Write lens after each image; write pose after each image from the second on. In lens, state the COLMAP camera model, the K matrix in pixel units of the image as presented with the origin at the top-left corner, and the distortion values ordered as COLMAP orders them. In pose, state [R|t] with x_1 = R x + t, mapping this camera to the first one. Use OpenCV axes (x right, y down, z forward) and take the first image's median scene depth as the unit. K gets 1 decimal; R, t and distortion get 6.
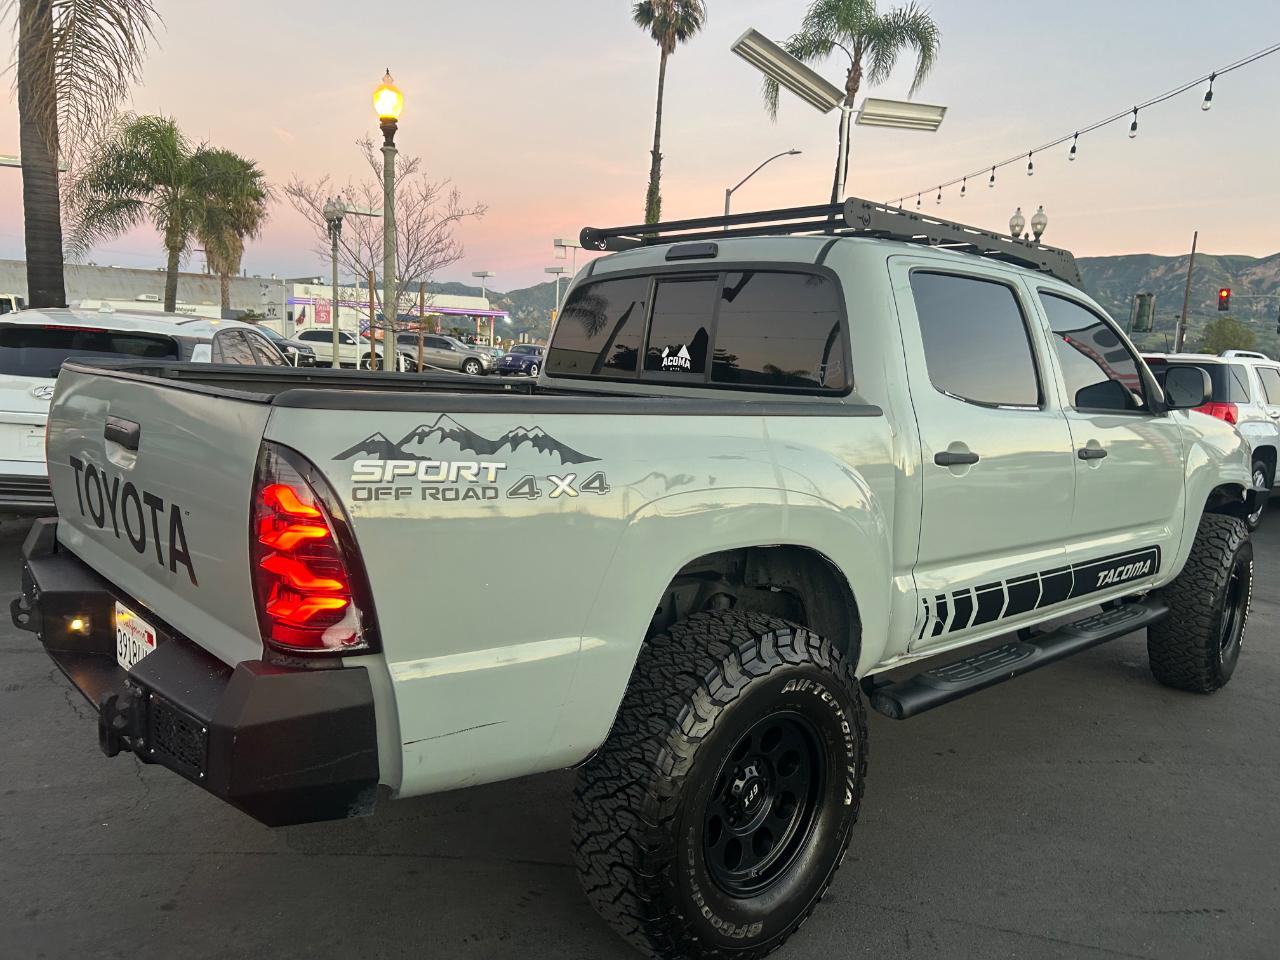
lens RADIAL K [[963.0, 0, 641.7], [0, 963.0, 483.8], [0, 0, 1]] dist [0.049636, -0.055816]
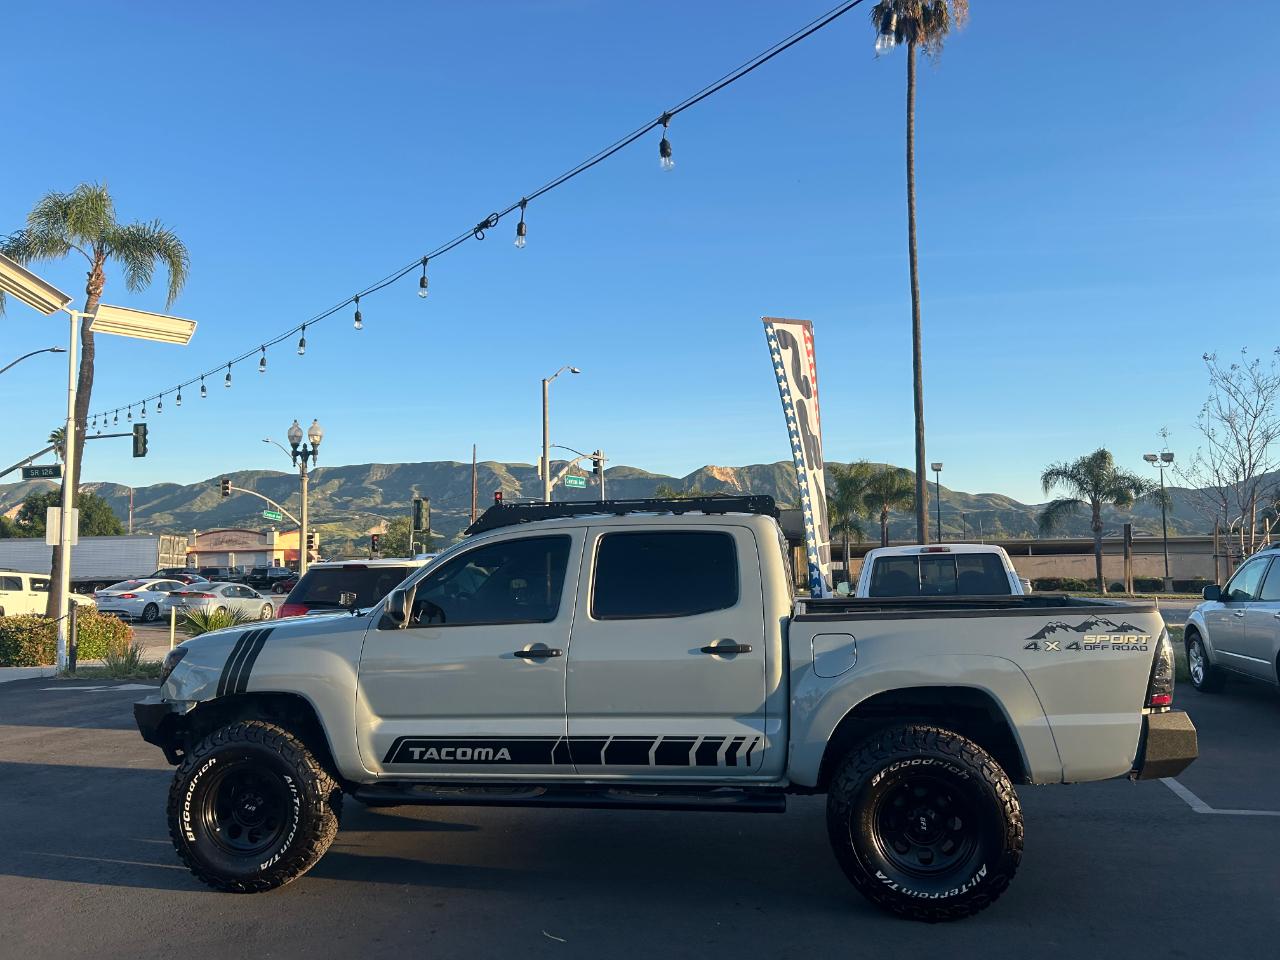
lens RADIAL K [[963.0, 0, 640.3], [0, 963.0, 493.0], [0, 0, 1]] dist [0.049636, -0.055816]
pose [[0.788651, -0.010729, 0.614748, 0.132988], [0.131089, 0.979792, -0.151072, -0.004040], [-0.600704, 0.199730, 0.774120, -0.047317]]
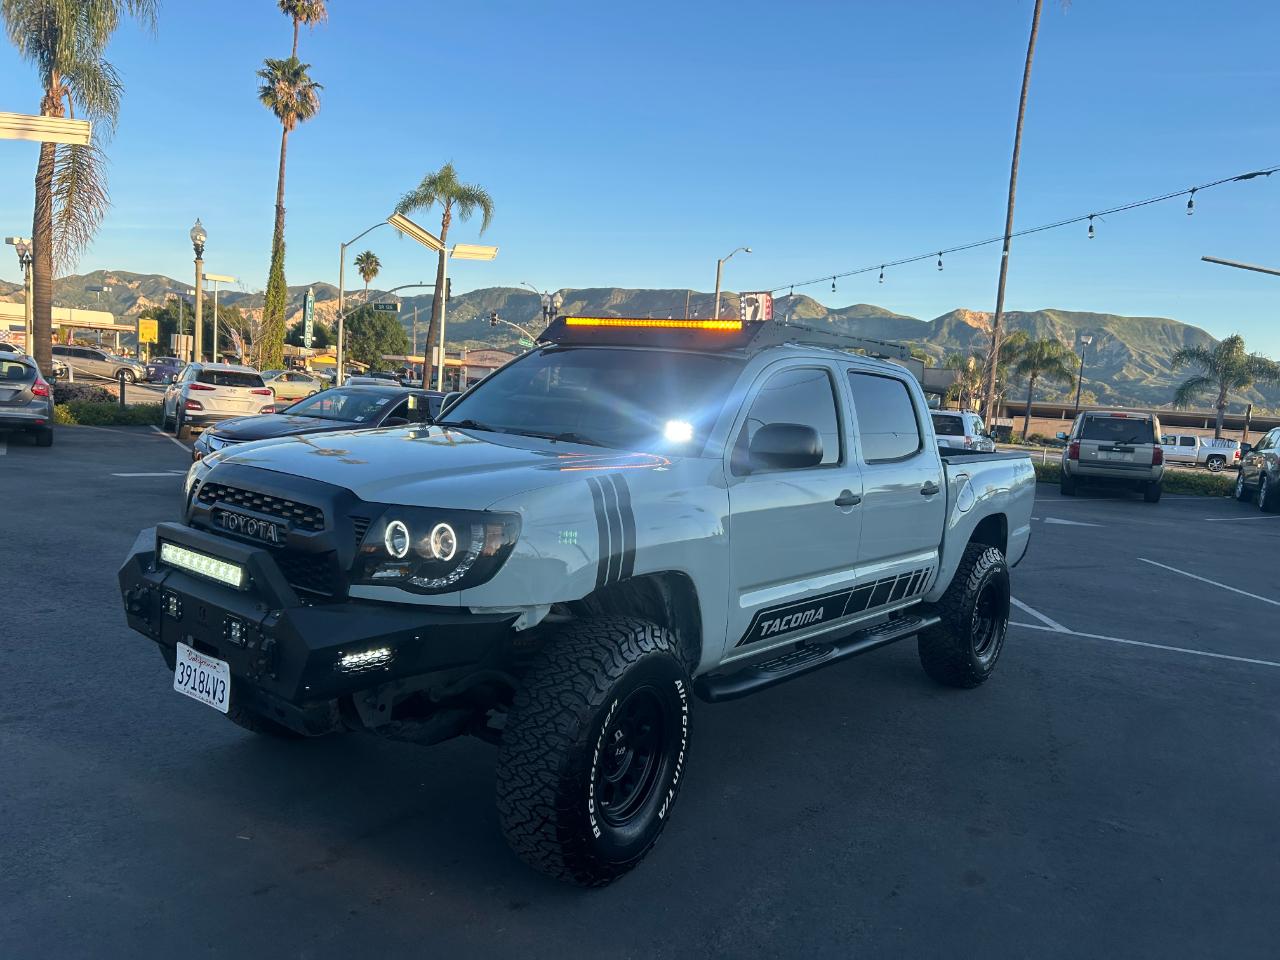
lens RADIAL K [[963.0, 0, 632.4], [0, 963.0, 490.5], [0, 0, 1]] dist [0.049636, -0.055816]
pose [[0.914807, -0.021531, 0.403316, -0.483678], [0.024708, 0.999691, -0.002673, 0.207155], [-0.403134, 0.012411, 0.915057, -1.852627]]
